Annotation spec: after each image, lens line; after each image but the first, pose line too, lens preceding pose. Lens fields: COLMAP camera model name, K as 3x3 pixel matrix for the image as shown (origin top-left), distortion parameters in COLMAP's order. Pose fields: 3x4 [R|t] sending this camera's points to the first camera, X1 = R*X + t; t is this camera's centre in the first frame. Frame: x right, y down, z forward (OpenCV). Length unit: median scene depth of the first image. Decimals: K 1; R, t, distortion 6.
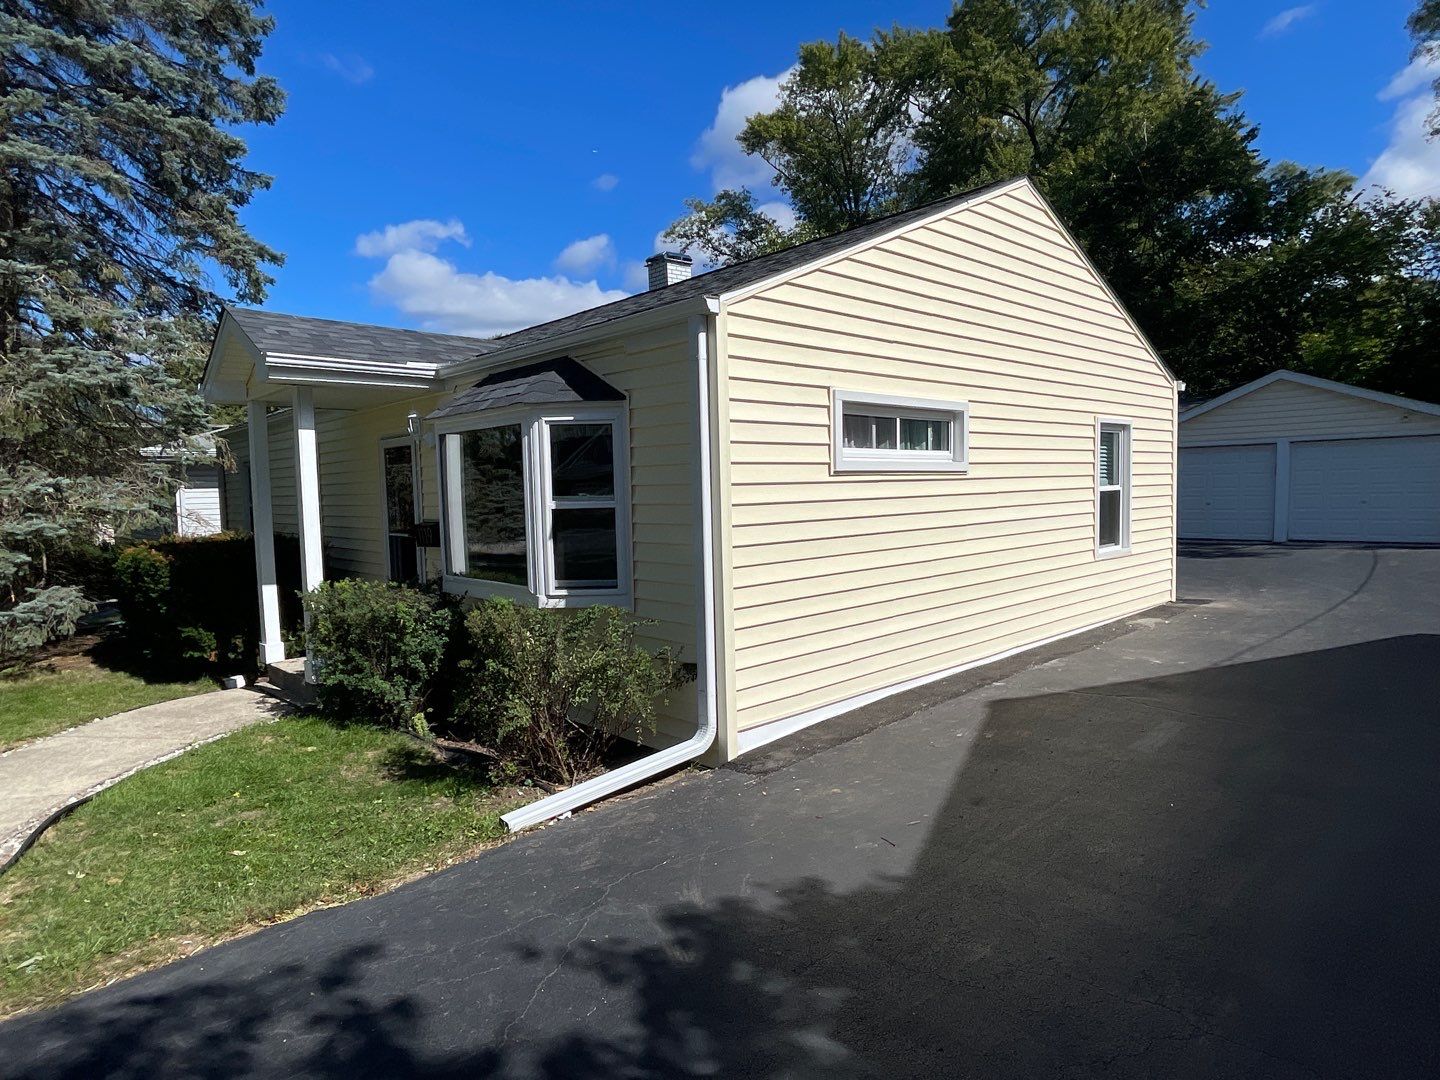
lens RADIAL K [[846.5, 0, 715.5], [0, 846.5, 533.2], [0, 0, 1]] dist [-0.003549, 0.003163]
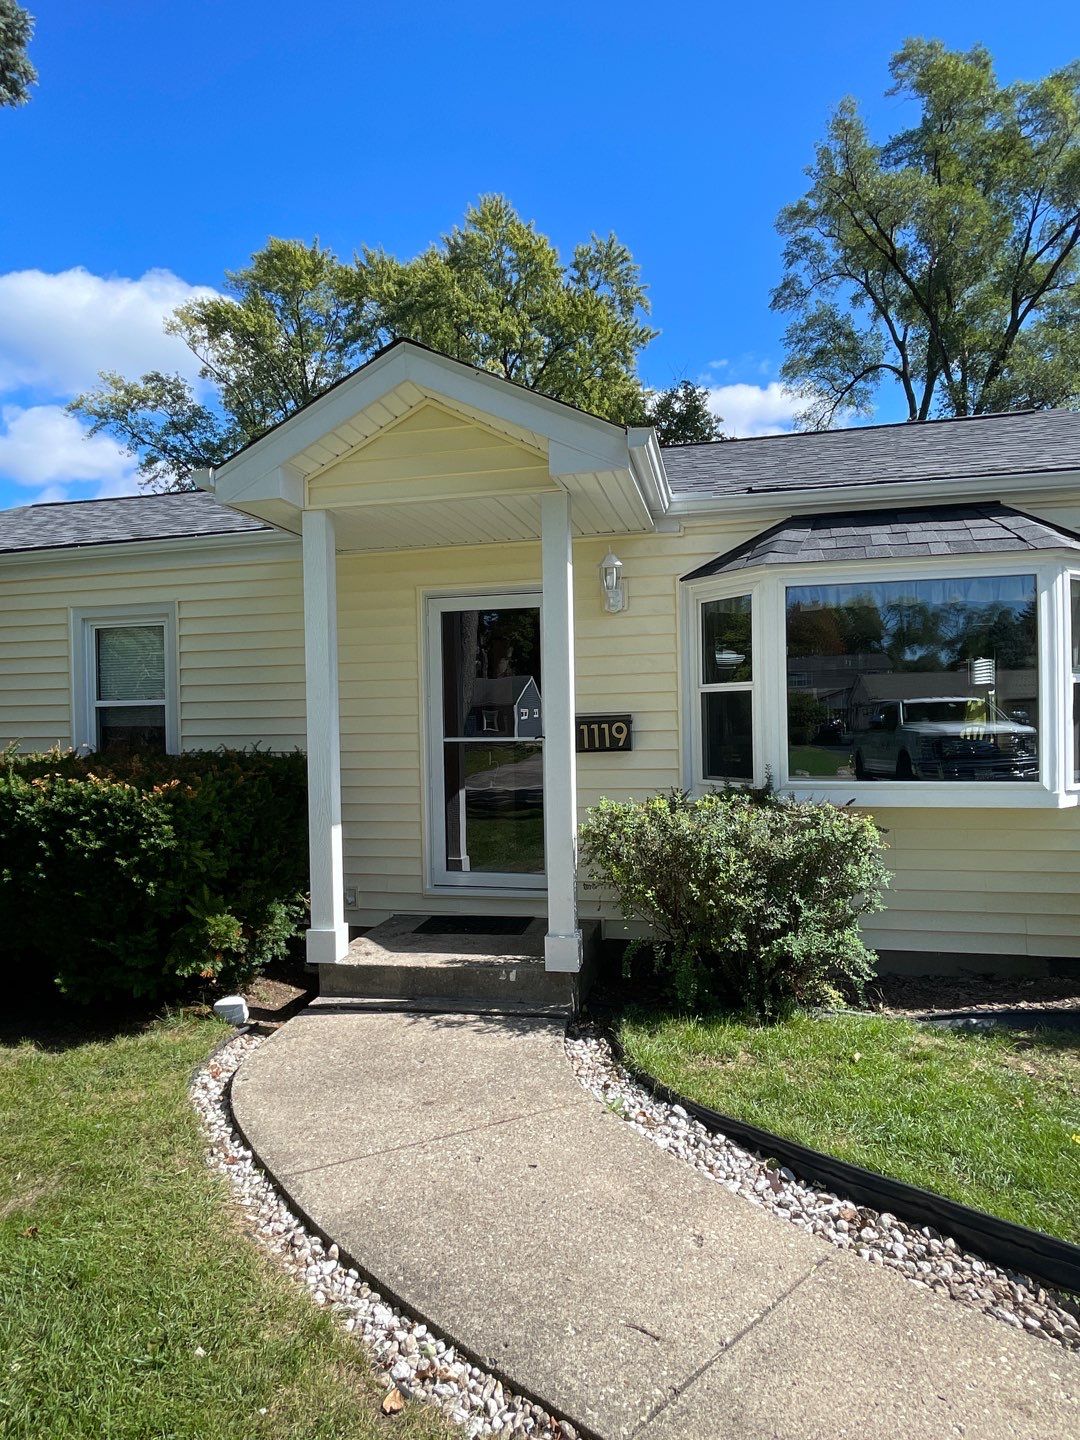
lens RADIAL K [[846.5, 0, 530.9], [0, 846.5, 717.2], [0, 0, 1]] dist [-0.003549, 0.003163]
pose [[0.830892, 0.005077, 0.556410, -0.161204], [0.028280, 0.998281, -0.051339, 0.004566], [-0.555714, 0.058392, 0.829320, 0.092284]]
